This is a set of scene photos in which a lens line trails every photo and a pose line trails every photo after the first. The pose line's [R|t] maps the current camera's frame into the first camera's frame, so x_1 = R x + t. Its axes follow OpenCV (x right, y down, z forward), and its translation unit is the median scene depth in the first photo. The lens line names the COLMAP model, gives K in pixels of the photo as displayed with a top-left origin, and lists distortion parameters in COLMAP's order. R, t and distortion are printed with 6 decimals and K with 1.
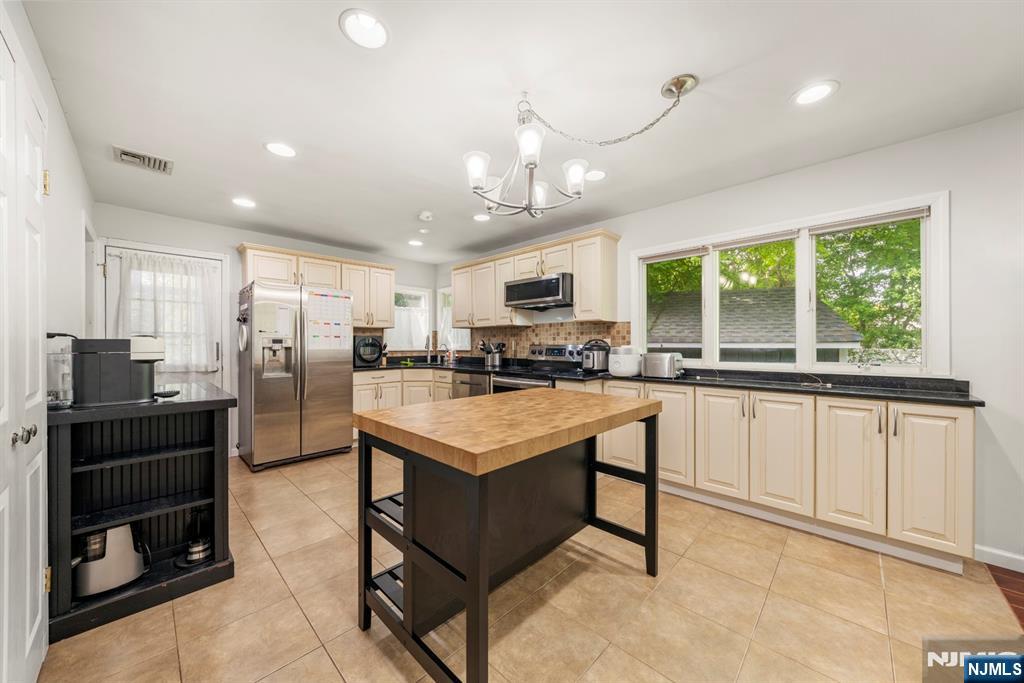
lens RADIAL K [[362.5, 0, 508.6], [0, 362.5, 345.1], [0, 0, 1]] dist [-0.007067, 0.000855]
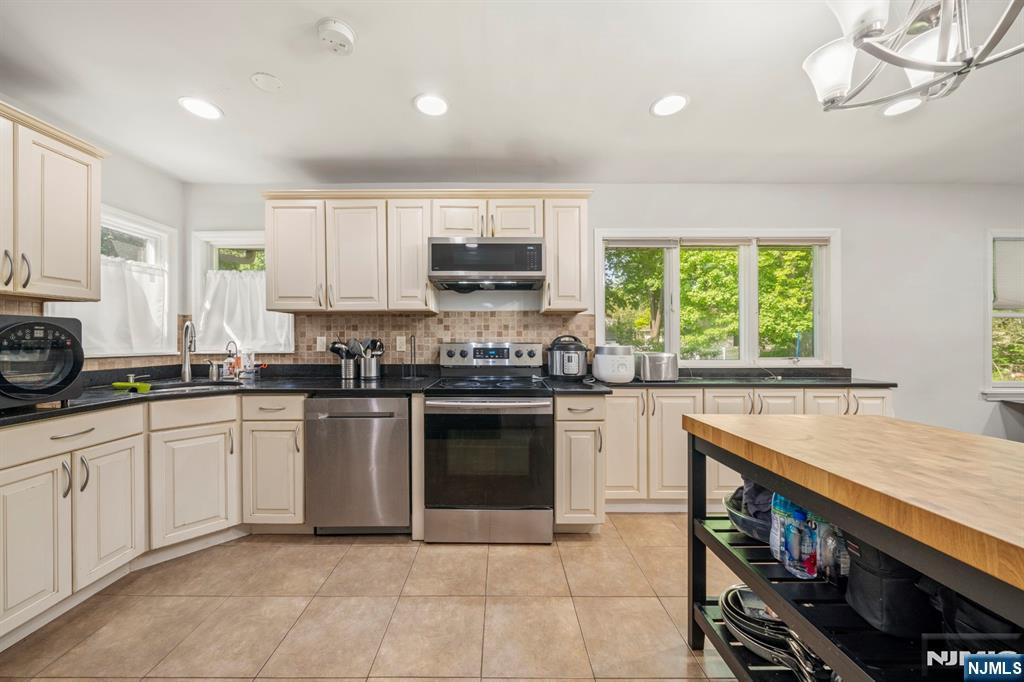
lens RADIAL K [[362.5, 0, 517.3], [0, 362.5, 339.2], [0, 0, 1]] dist [-0.007067, 0.000855]
pose [[0.714164, 0.006035, 0.699953, -0.352515], [0.000699, 0.999956, -0.009335, -0.000906], [-0.699978, 0.007156, 0.714128, 0.524028]]
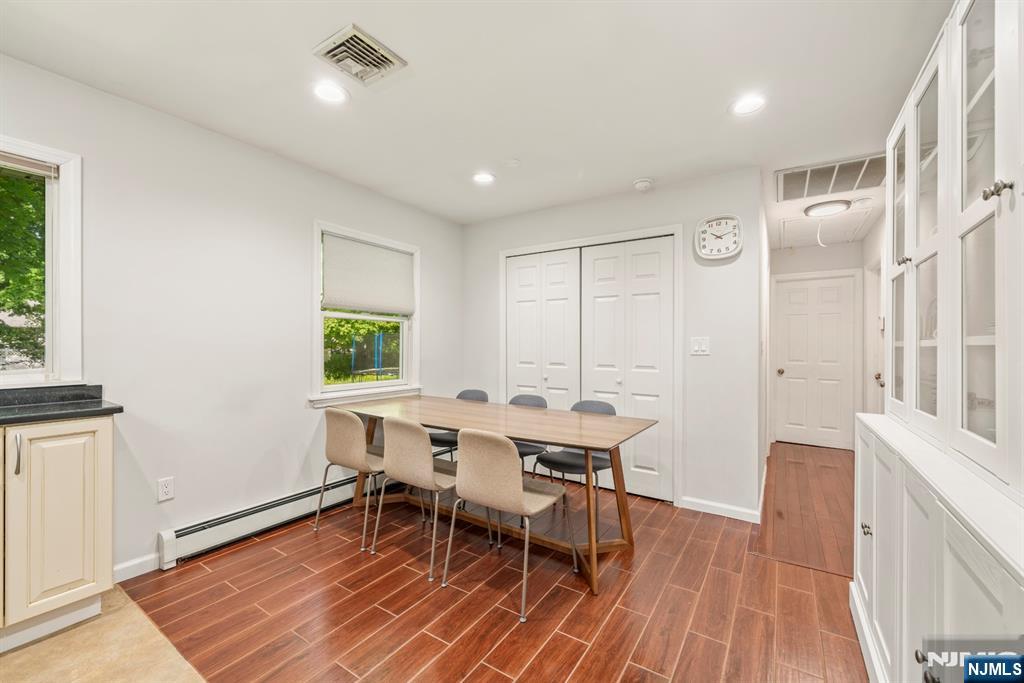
lens RADIAL K [[415.1, 0, 514.7], [0, 415.1, 346.3], [0, 0, 1]] dist [0.007648, -0.000559]
pose [[-0.177919, -0.002670, 0.984041, 0.058650], [-0.001011, 0.999996, 0.002531, 0.000707], [-0.984045, -0.000545, -0.177921, 0.110920]]
